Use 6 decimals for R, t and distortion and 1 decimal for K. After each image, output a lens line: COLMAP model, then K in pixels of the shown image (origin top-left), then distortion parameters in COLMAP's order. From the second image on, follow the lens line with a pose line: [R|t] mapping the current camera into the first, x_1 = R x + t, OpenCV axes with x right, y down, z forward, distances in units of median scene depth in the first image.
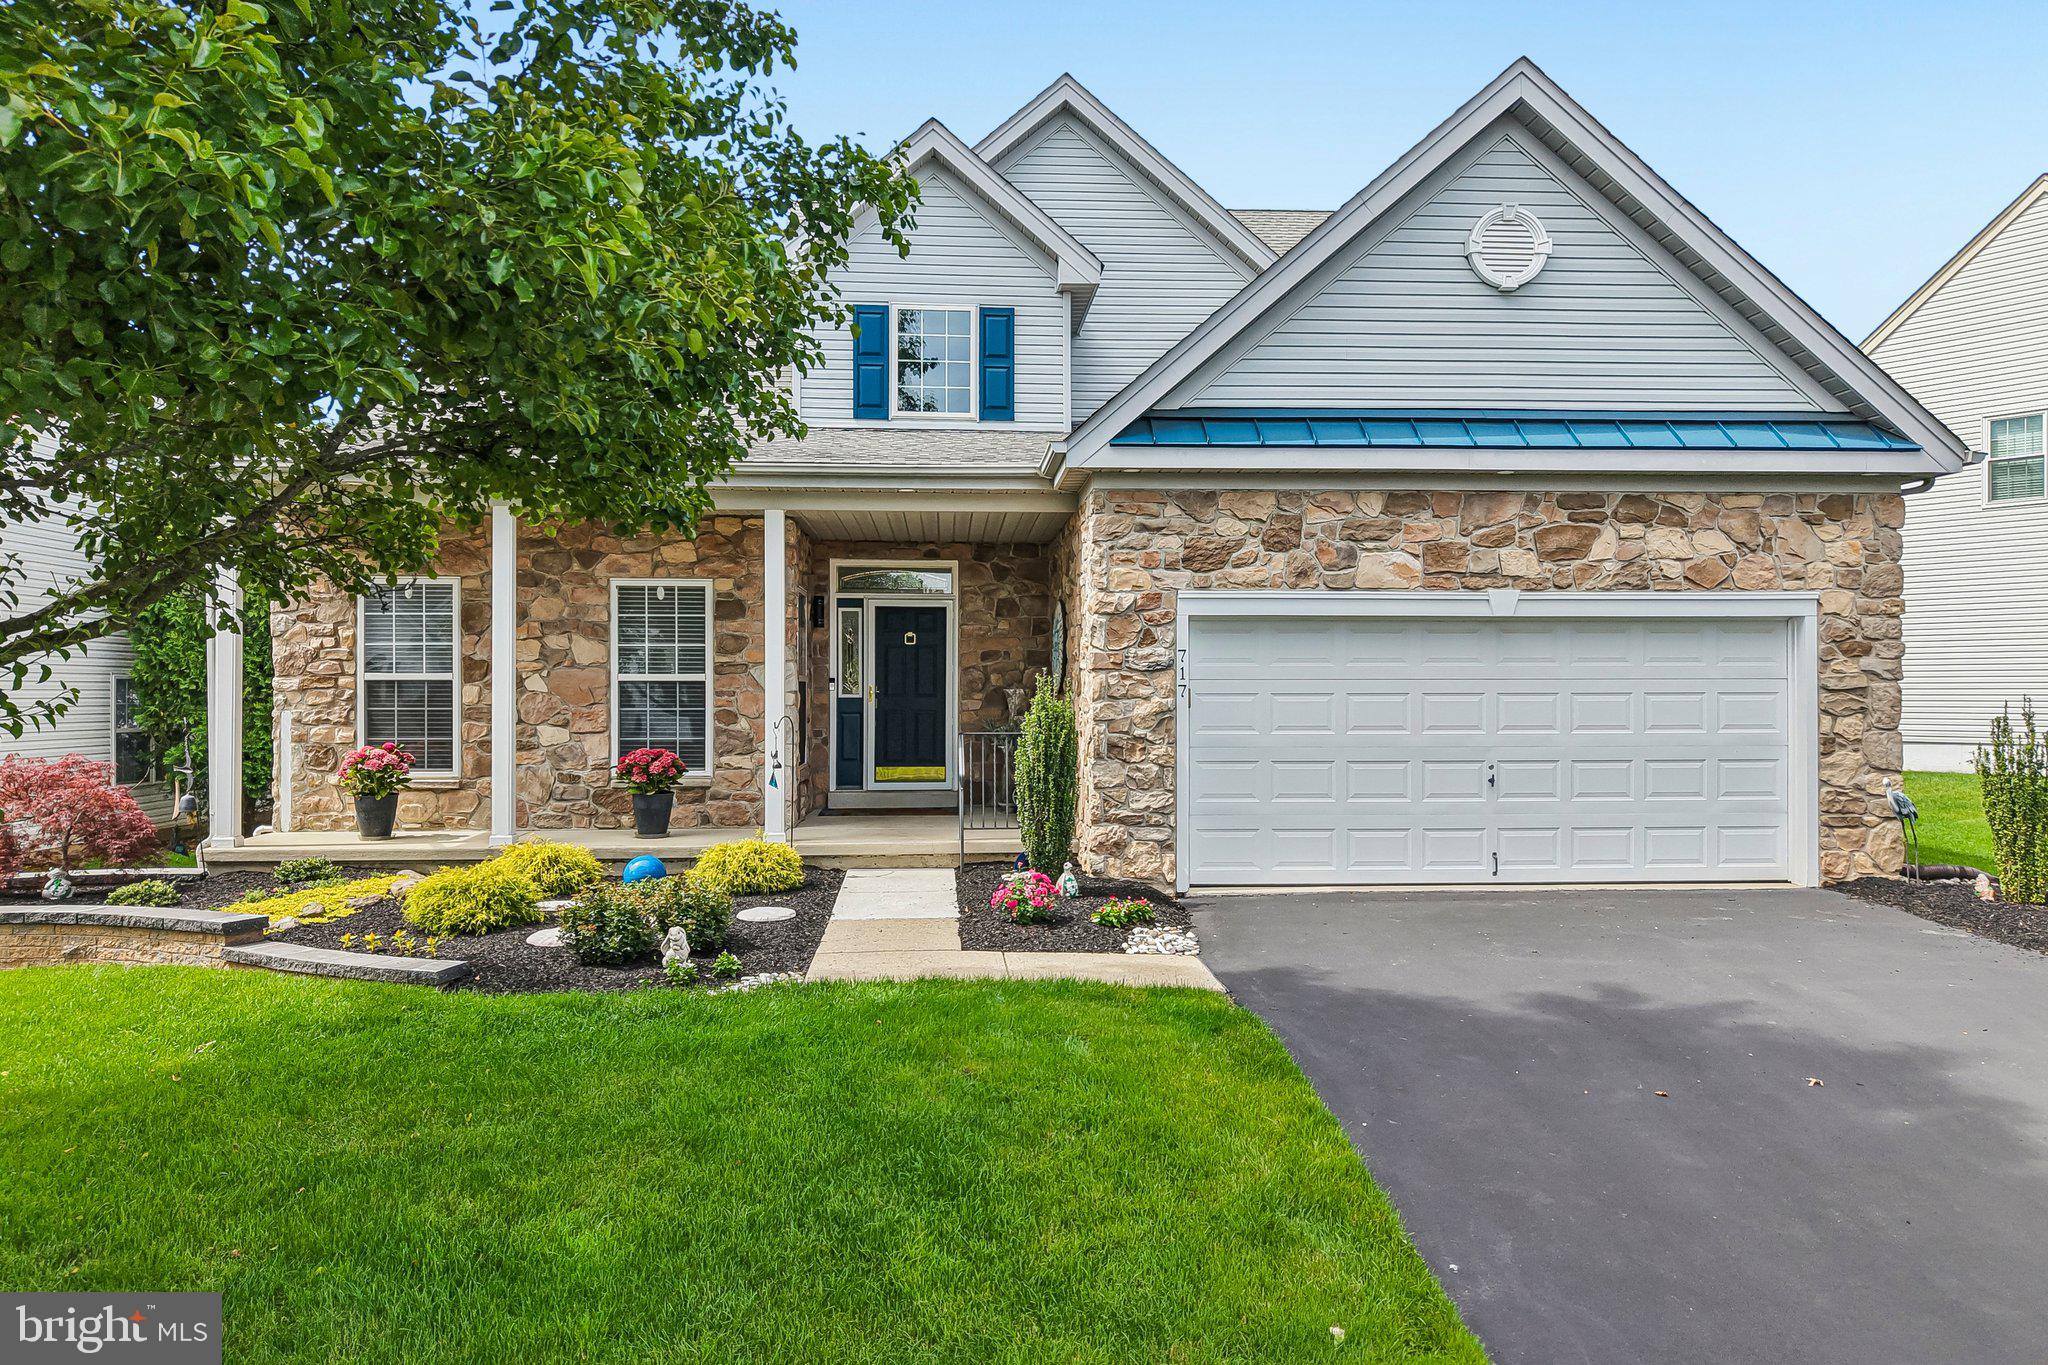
lens RADIAL K [[1362.9, 0, 1013.7], [0, 1362.9, 679.7], [0, 0, 1]] dist [0.051279, -0.060620]
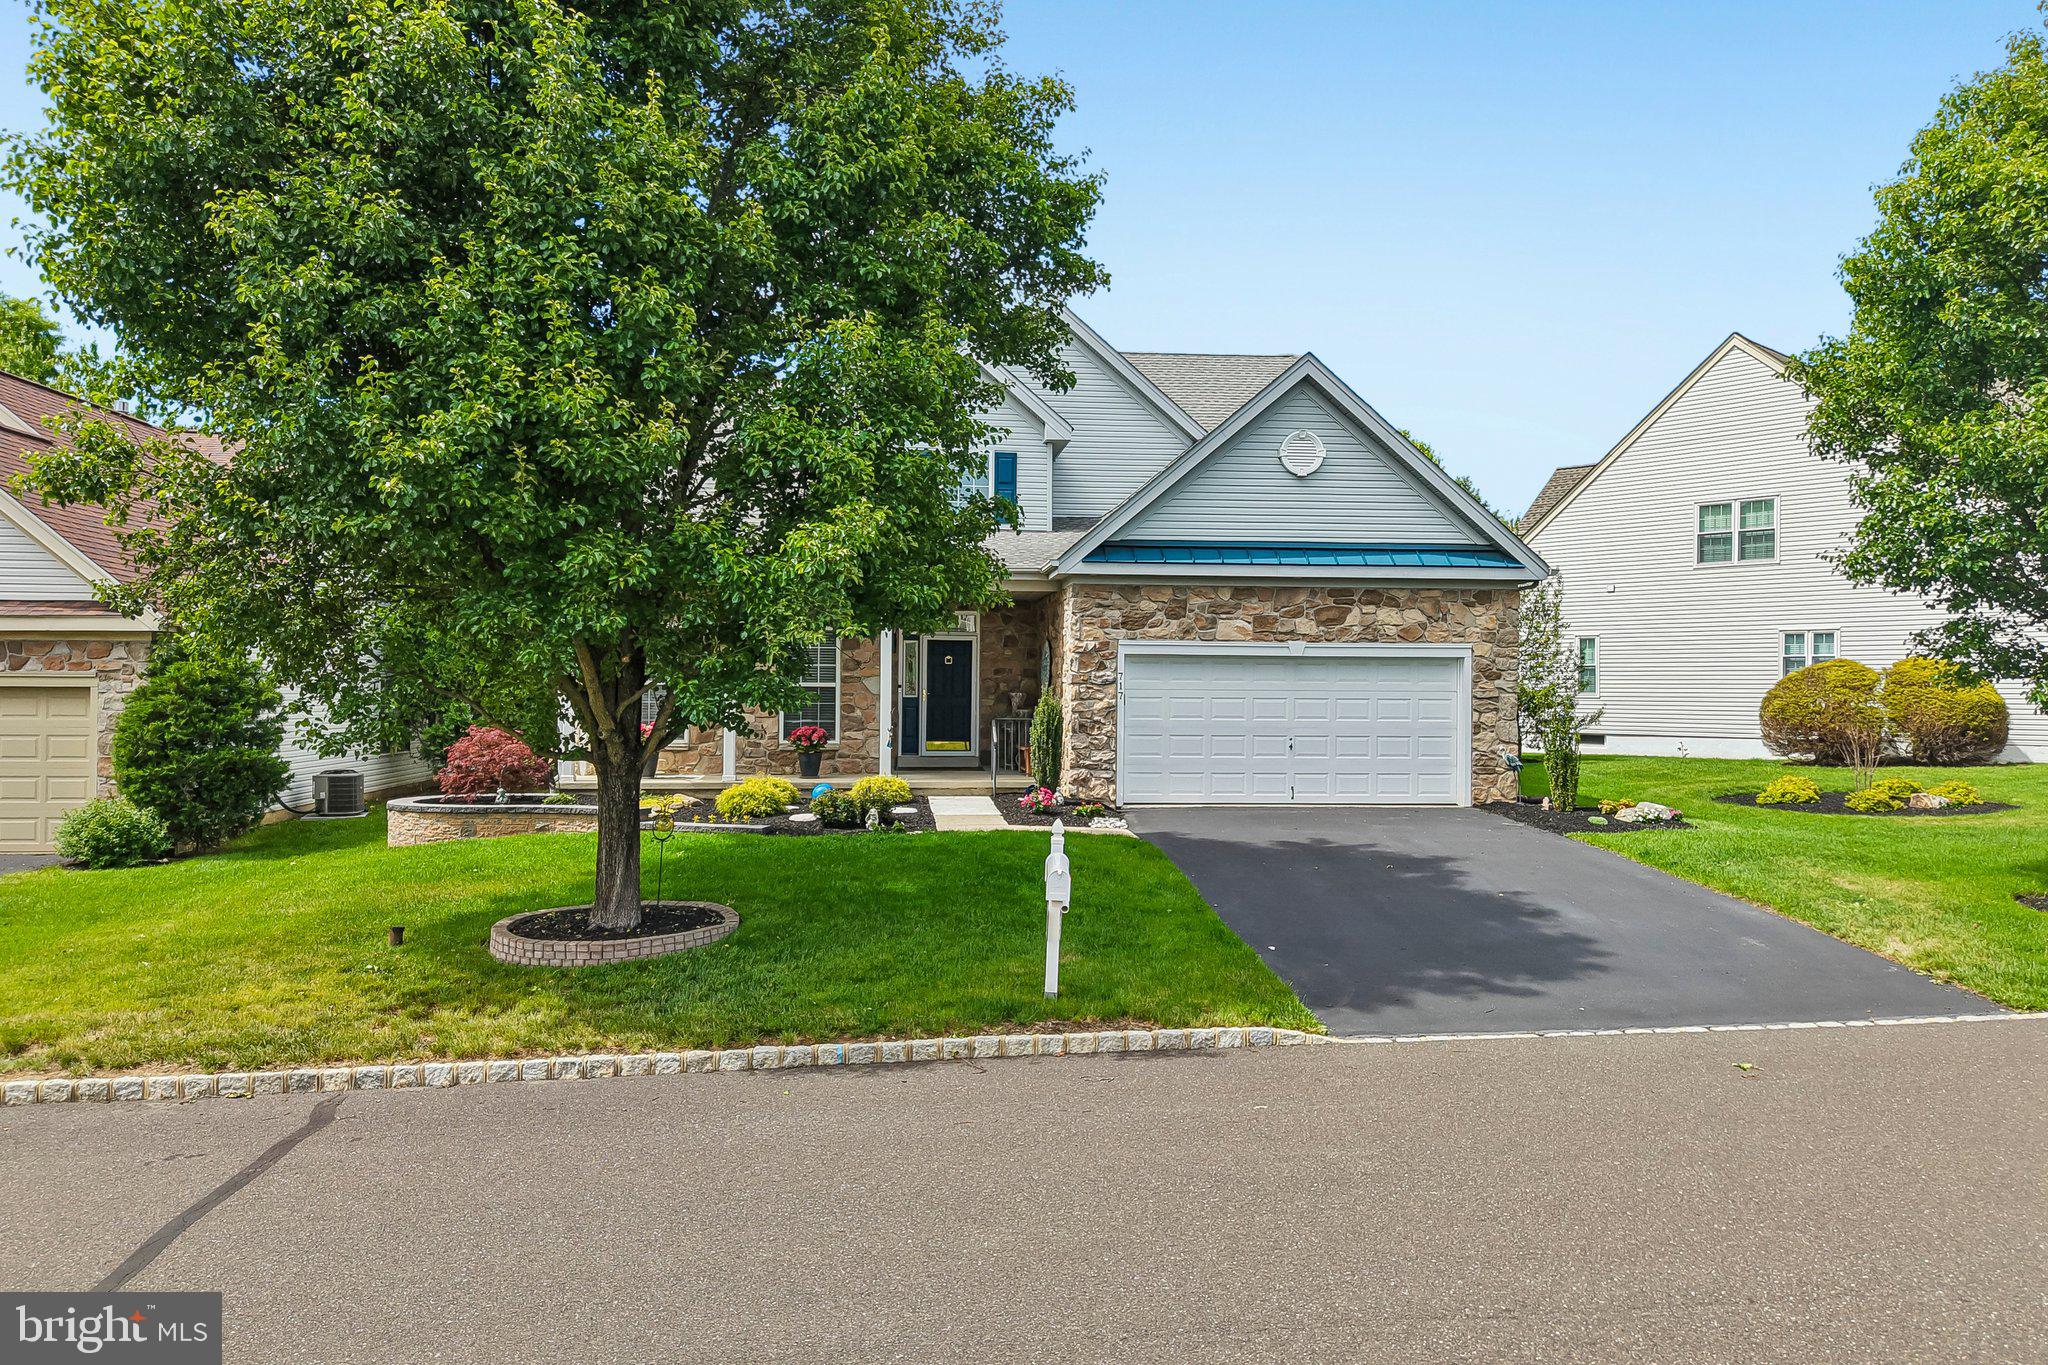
lens RADIAL K [[1362.9, 0, 987.9], [0, 1362.9, 674.8], [0, 0, 1]] dist [0.051279, -0.060620]
pose [[0.999650, 0.008845, 0.024924, -0.094671], [-0.008771, 0.999957, -0.003057, -0.012055], [-0.024950, 0.002837, 0.999685, -0.781755]]
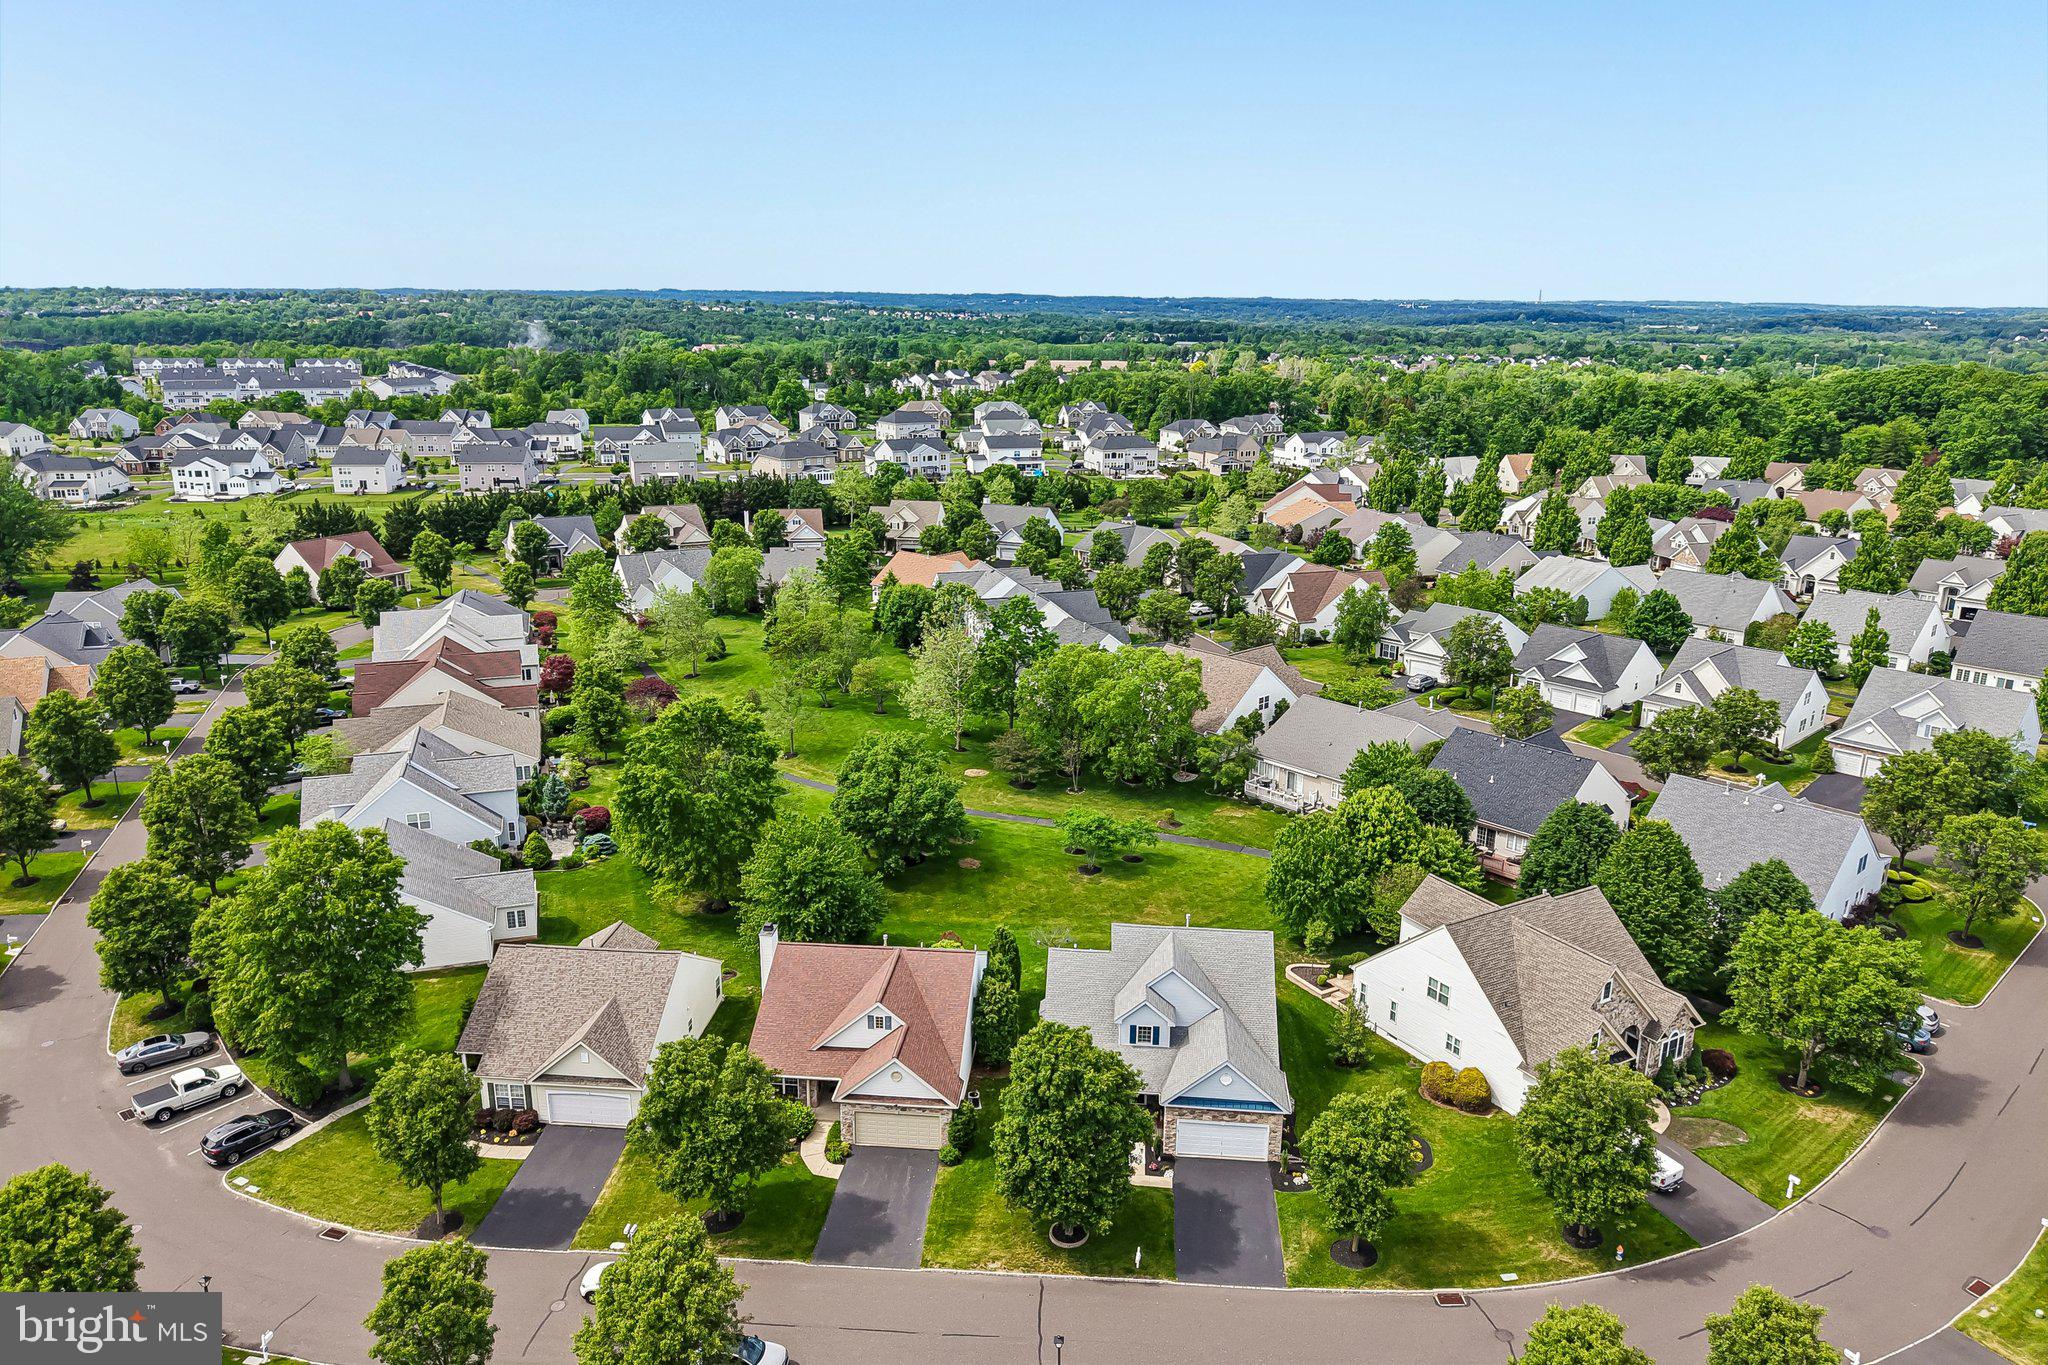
lens RADIAL K [[1362.9, 0, 1025.0], [0, 1362.9, 686.5], [0, 0, 1]] dist [0.051279, -0.060620]
pose [[0.989195, 0.047416, -0.138724, 0.215180], [-0.007982, 0.962268, 0.271988, -4.113789], [0.146386, -0.267942, 0.952249, -5.253597]]
